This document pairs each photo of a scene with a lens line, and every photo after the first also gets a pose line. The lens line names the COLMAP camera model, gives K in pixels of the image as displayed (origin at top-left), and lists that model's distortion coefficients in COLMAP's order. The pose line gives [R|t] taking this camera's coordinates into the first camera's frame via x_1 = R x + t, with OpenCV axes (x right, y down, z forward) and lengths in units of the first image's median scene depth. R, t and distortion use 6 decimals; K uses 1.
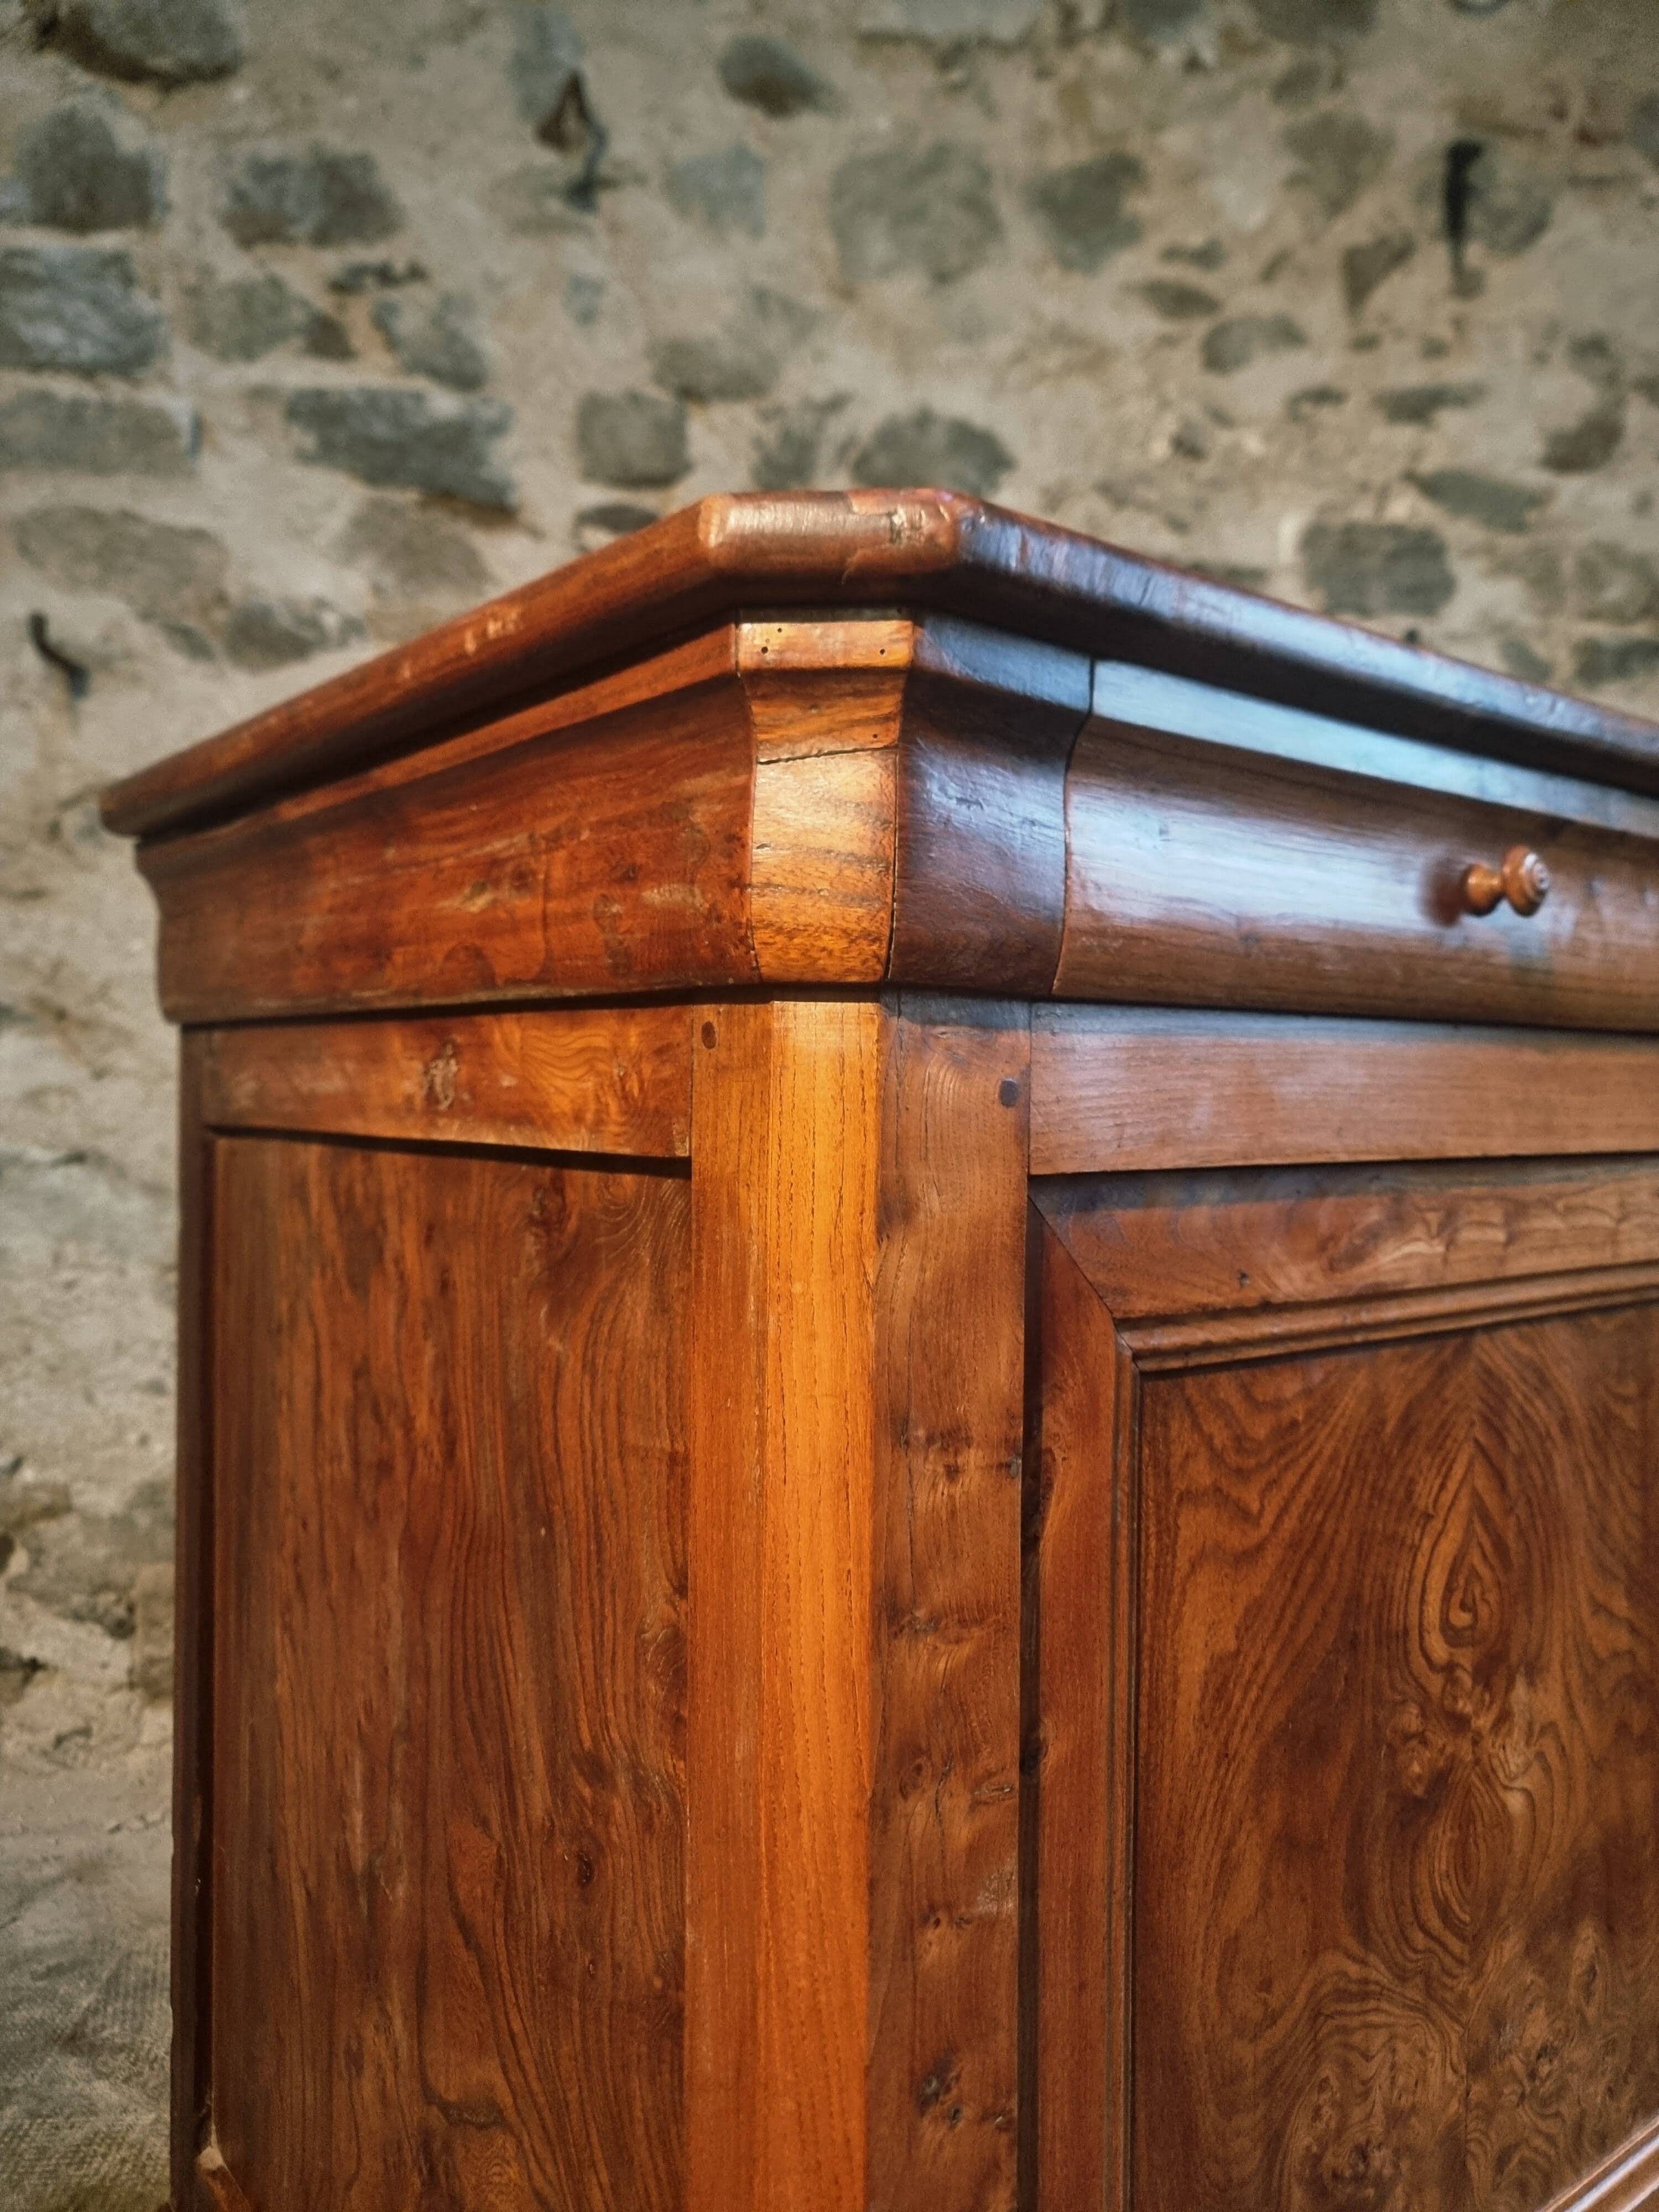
lens RADIAL K [[1568.9, 0, 828.7], [0, 1568.9, 1108.3], [0, 0, 1]] dist [0.034015, -0.031684]
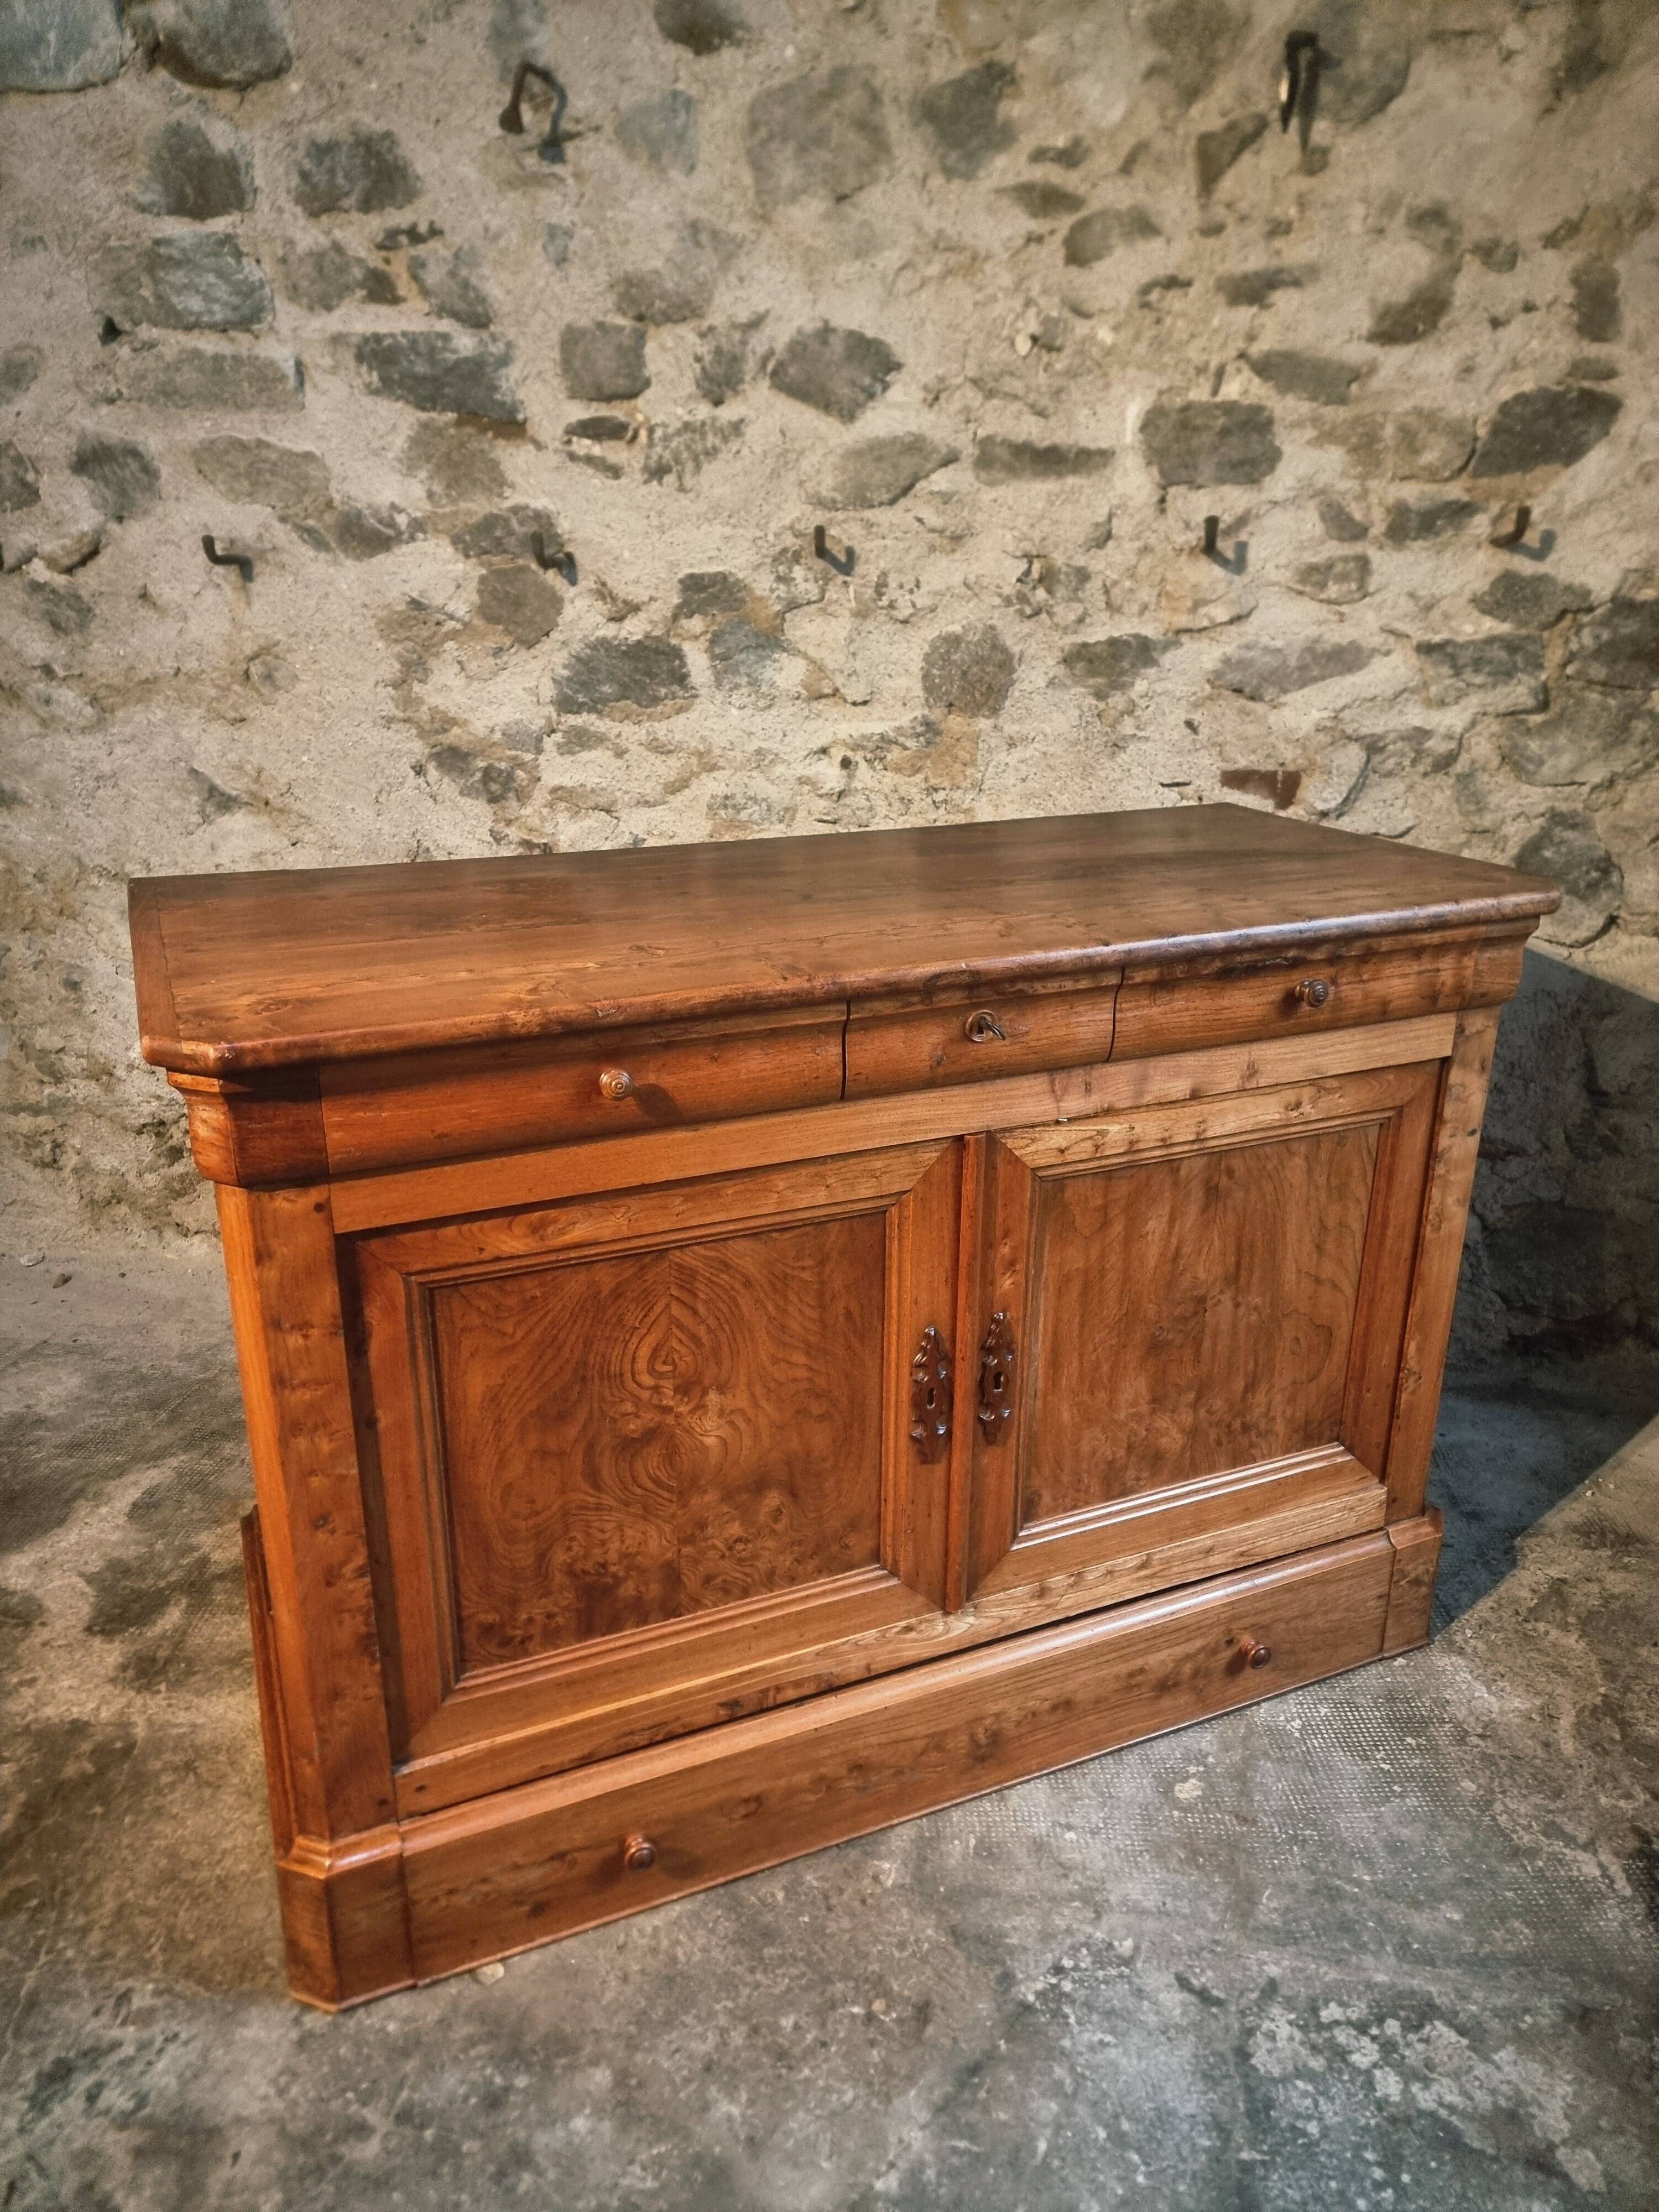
lens RADIAL K [[1537.0, 0, 839.3], [0, 1537.0, 1084.8], [0, 0, 1]] dist [0.066168, -0.061383]
pose [[0.965727, 0.080271, -0.246836, 0.426391], [0.004020, 0.946238, 0.323446, -0.280446], [0.259529, -0.313353, 0.913485, -0.293371]]
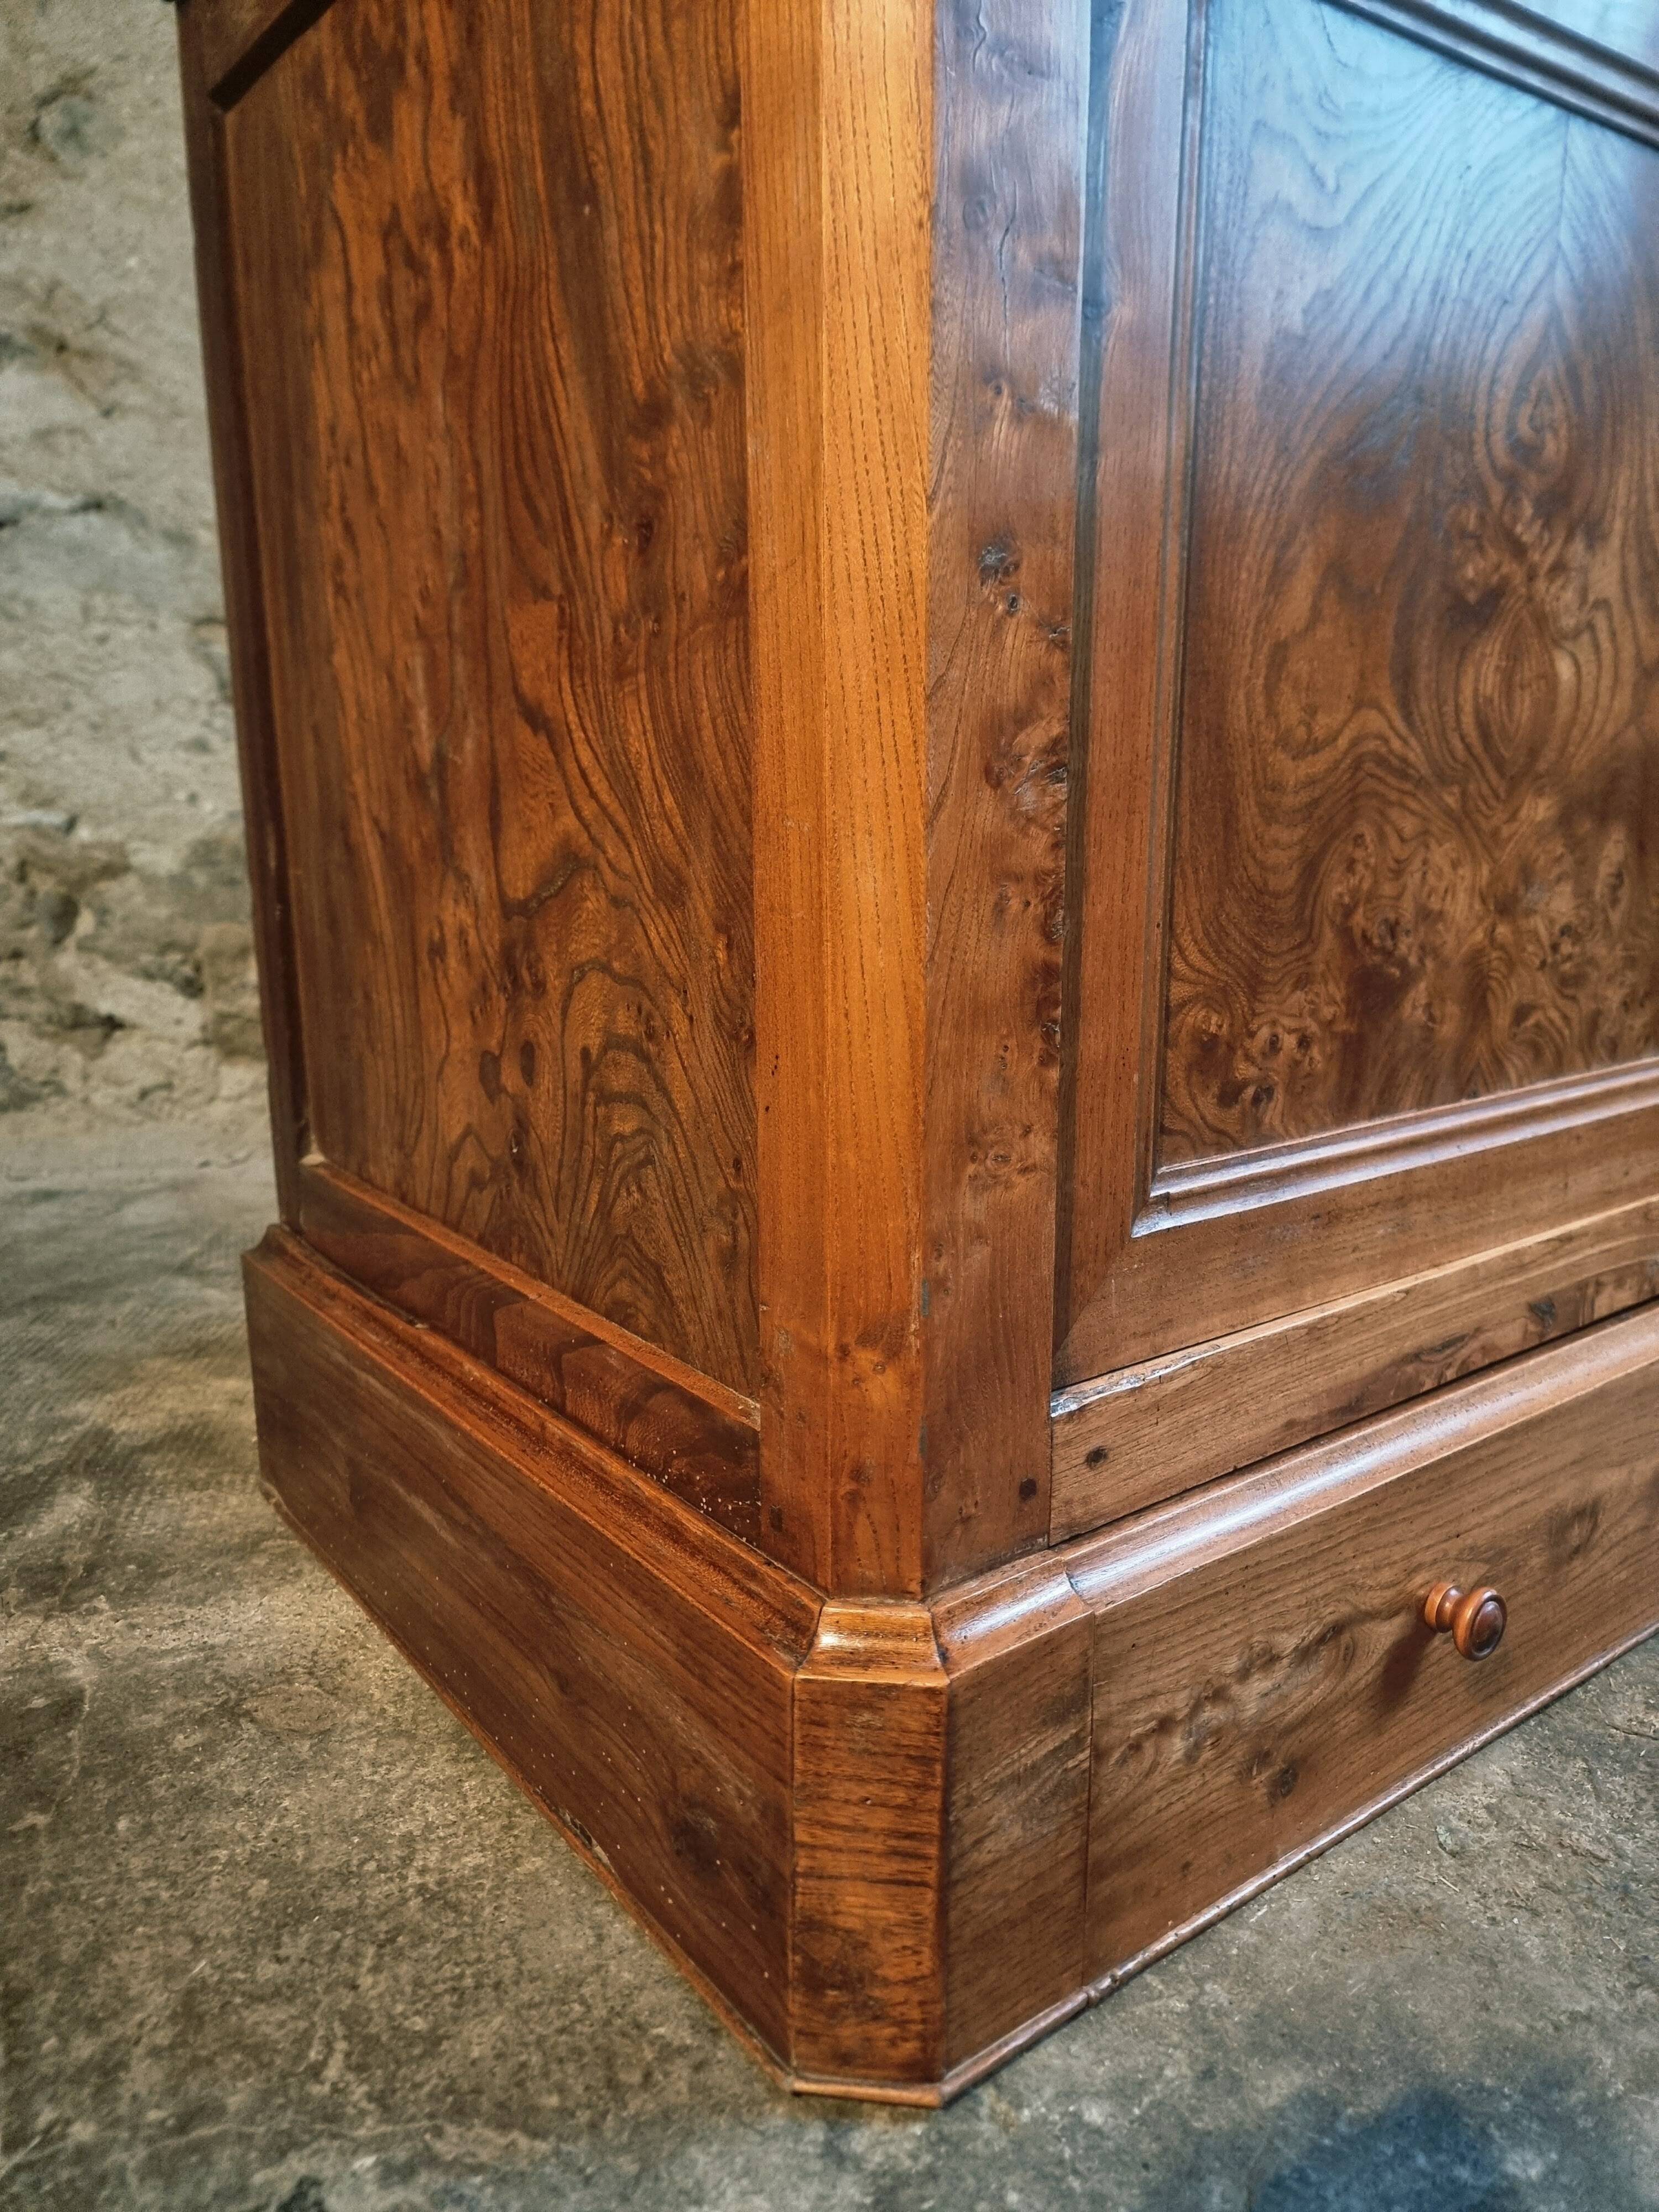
lens RADIAL K [[1568.9, 0, 836.2], [0, 1568.9, 1110.5], [0, 0, 1]] dist [0.034015, -0.031684]
pose [[0.999769, -0.008454, -0.019754, -0.004572], [0.012447, 0.977259, 0.211684, 0.194309], [0.017515, -0.211881, 0.977139, -0.020459]]
